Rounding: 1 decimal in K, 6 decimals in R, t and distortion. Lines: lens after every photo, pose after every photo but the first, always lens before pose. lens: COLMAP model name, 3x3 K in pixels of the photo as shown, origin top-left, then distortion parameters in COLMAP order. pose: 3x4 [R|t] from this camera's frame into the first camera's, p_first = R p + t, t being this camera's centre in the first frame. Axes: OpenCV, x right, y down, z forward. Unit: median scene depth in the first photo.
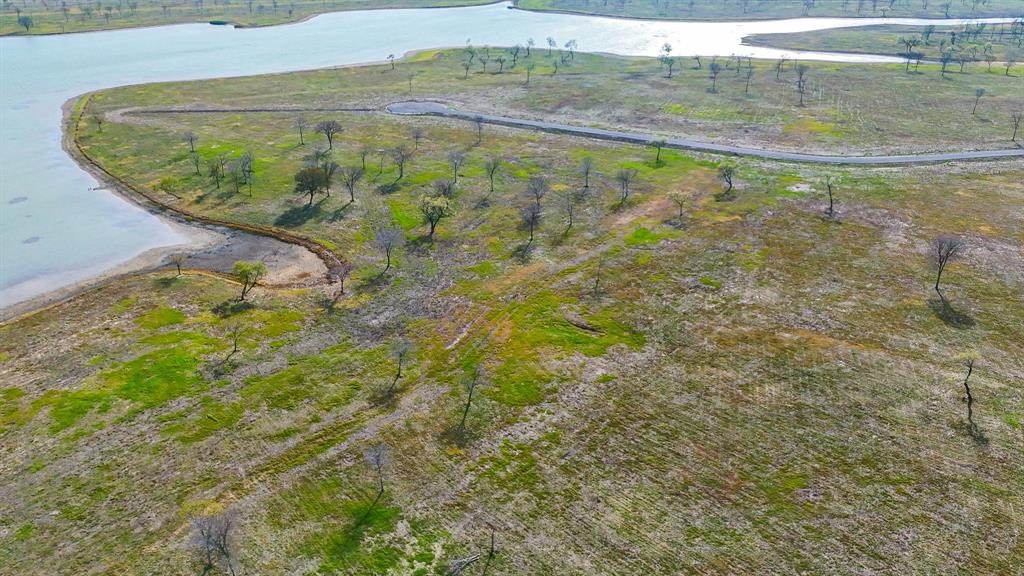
lens RADIAL K [[735.6, 0, 512.0], [0, 735.6, 288.0], [0, 0, 1]] dist [0.069044, -0.055423]
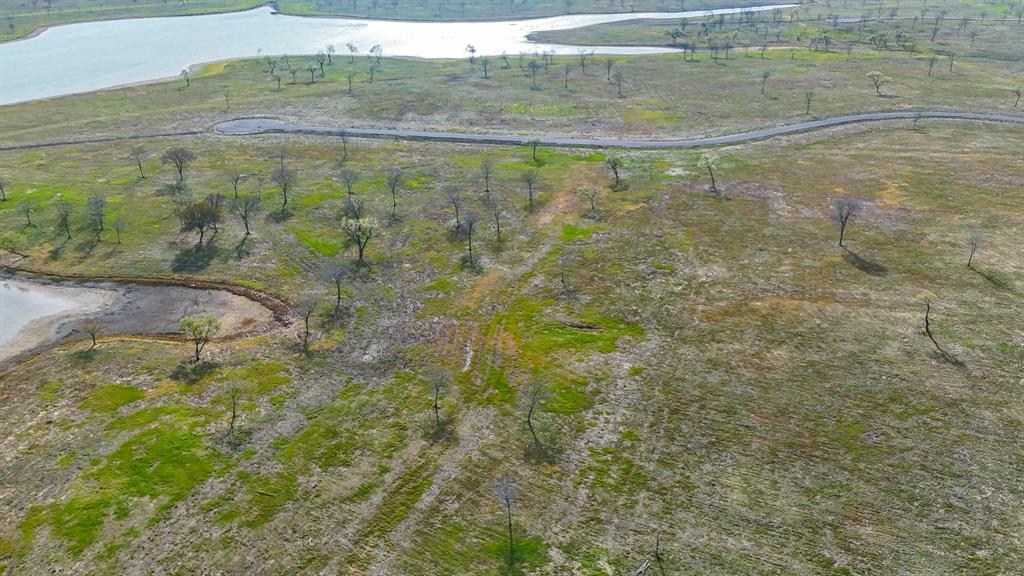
lens RADIAL K [[735.6, 0, 512.0], [0, 735.6, 288.0], [0, 0, 1]] dist [0.069044, -0.055423]
pose [[0.943941, -0.147107, 0.295523, -0.217912], [0.147262, 0.988856, 0.021864, -0.027557], [-0.295446, 0.022881, 0.955085, 0.036286]]
